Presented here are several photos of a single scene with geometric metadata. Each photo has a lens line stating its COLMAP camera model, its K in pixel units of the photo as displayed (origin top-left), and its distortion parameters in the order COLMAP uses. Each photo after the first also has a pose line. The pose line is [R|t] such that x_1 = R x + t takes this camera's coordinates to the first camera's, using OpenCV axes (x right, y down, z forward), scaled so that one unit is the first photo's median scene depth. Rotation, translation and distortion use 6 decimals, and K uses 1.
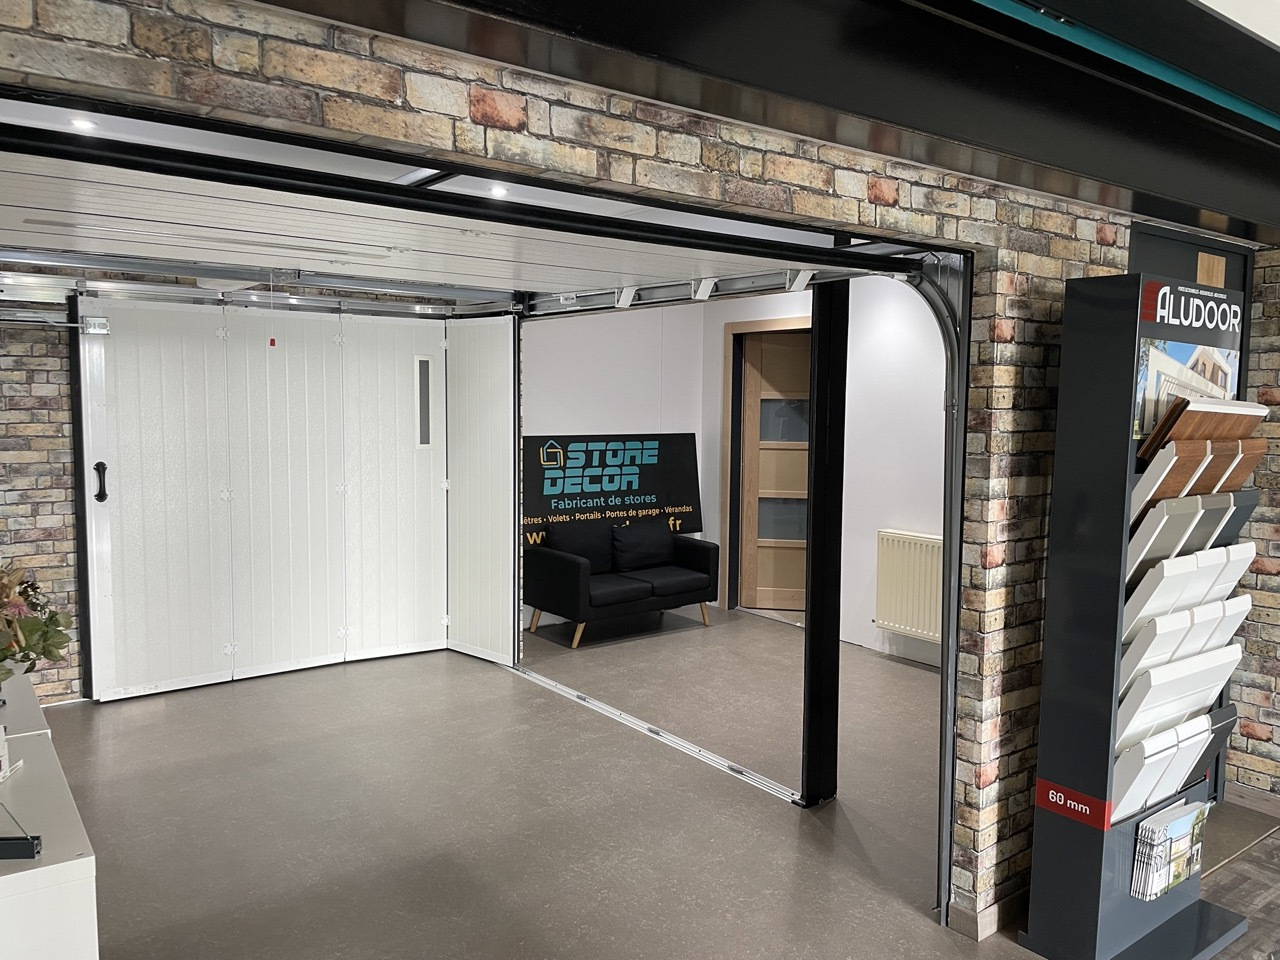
lens RADIAL K [[963.1, 0, 642.7], [0, 963.1, 472.3], [0, 0, 1]] dist [0.089477, -0.119795]
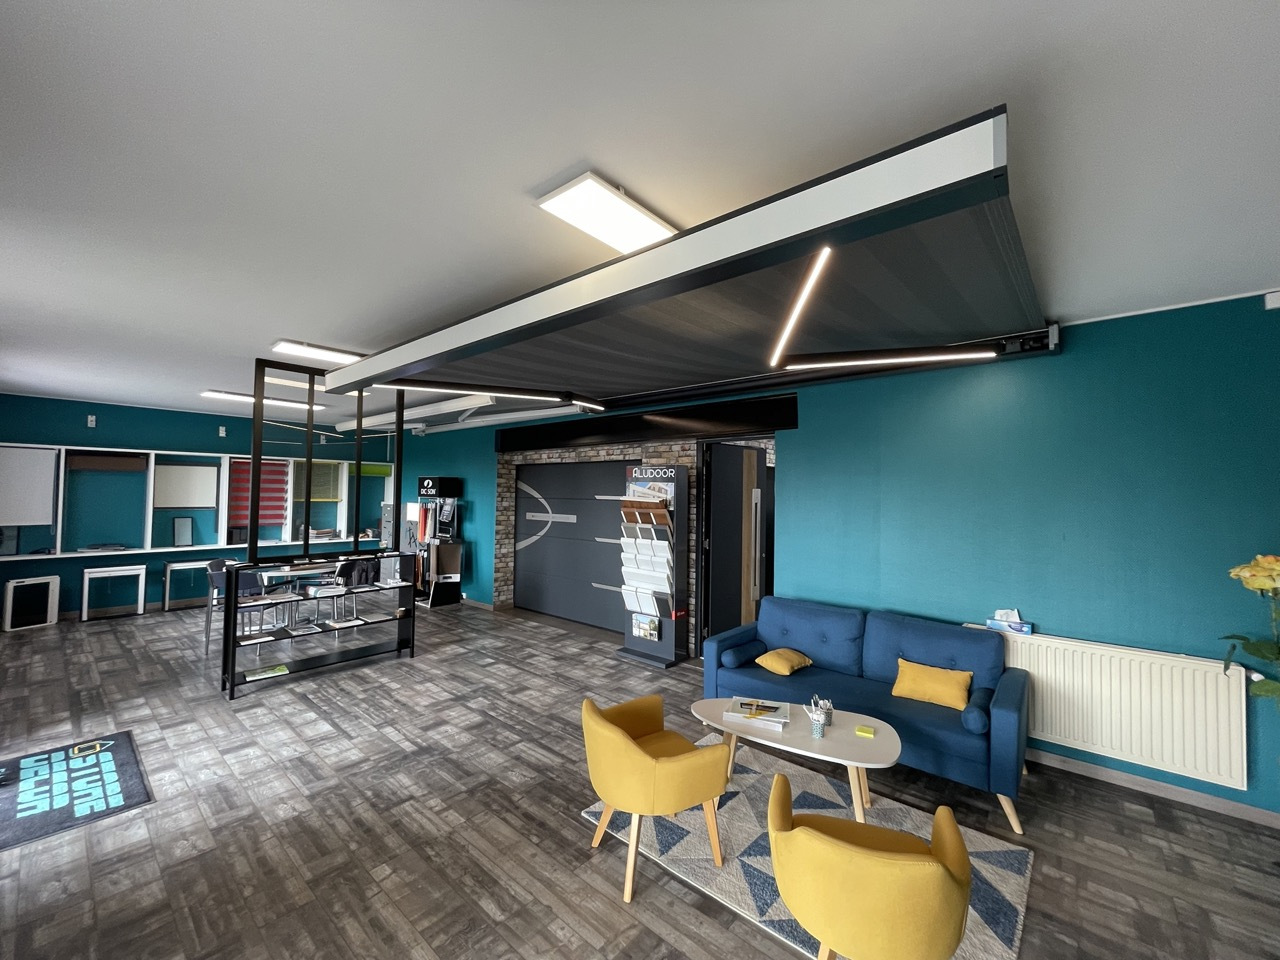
lens RADIAL K [[516.0, 0, 641.0], [0, 516.0, 478.2], [0, 0, 1]] dist [-0.003794, 0.000470]
pose [[0.213639, -0.035681, -0.976261, 2.523545], [-0.083380, 0.995020, -0.054613, -0.040123], [0.973348, 0.093068, 0.209600, 0.594703]]
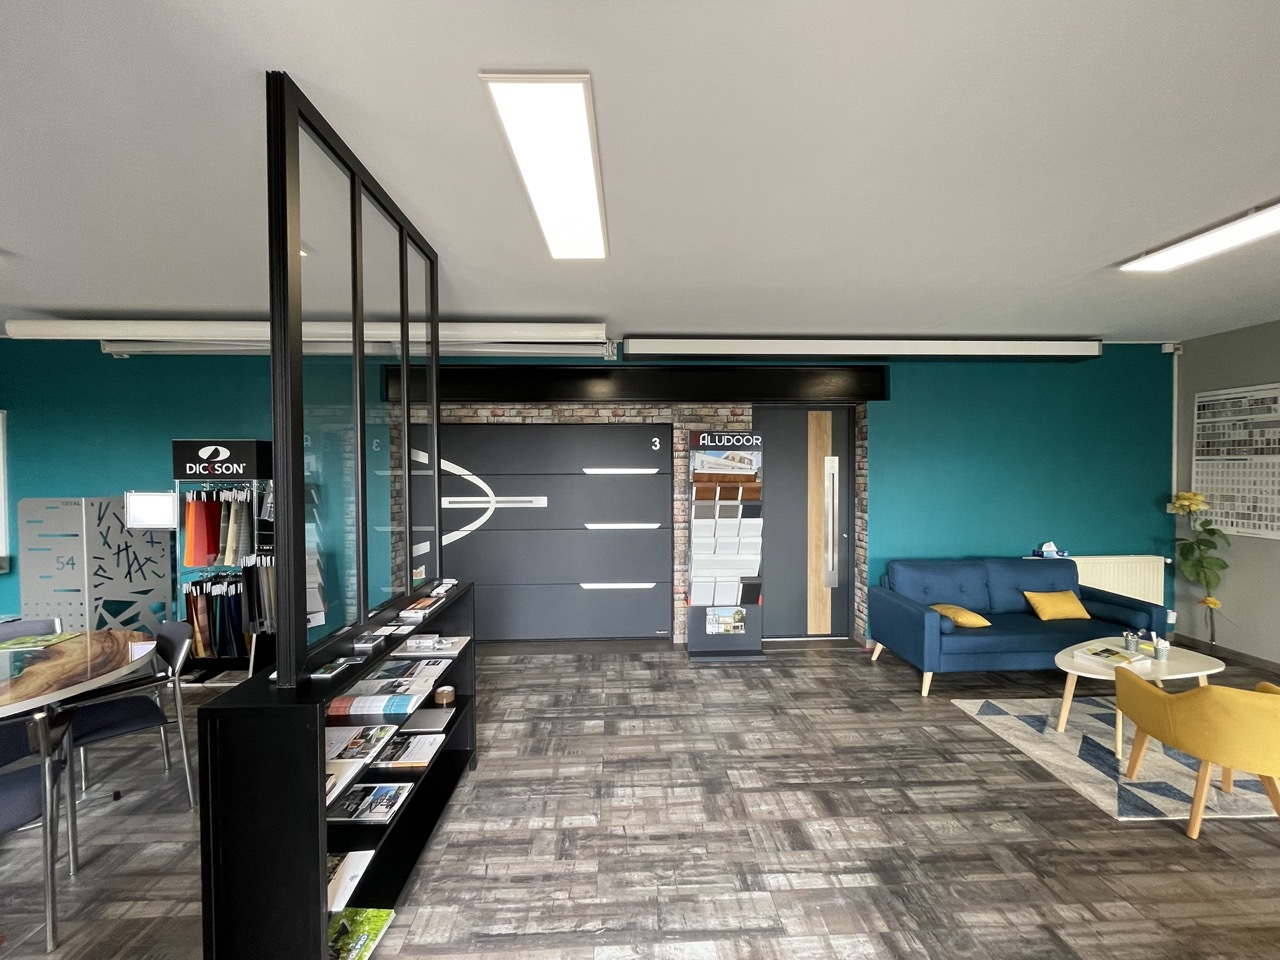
lens RADIAL K [[516.0, 0, 641.0], [0, 516.0, 478.2], [0, 0, 1]] dist [-0.003794, 0.000470]
pose [[0.825819, -0.001992, -0.563932, 1.307548], [-0.028475, 0.998571, -0.045225, 0.036219], [0.563216, 0.053406, 0.824582, -0.490144]]
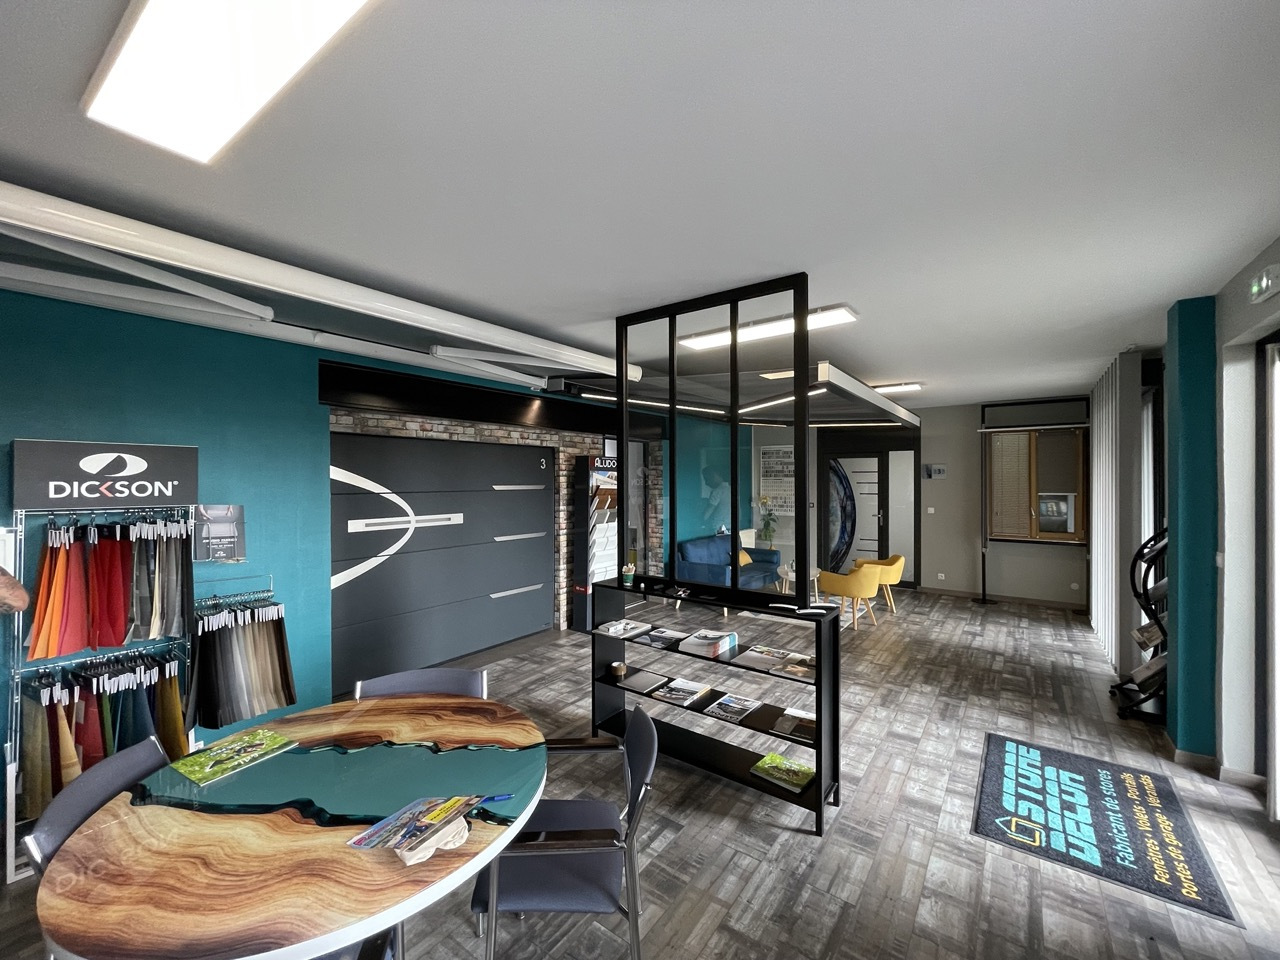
lens RADIAL K [[516.0, 0, 641.0], [0, 516.0, 478.2], [0, 0, 1]] dist [-0.003794, 0.000470]
pose [[0.958606, -0.010312, 0.284548, 0.091364], [0.031196, 0.997132, -0.068957, 0.050303], [-0.283021, 0.074980, 0.956179, -1.119456]]
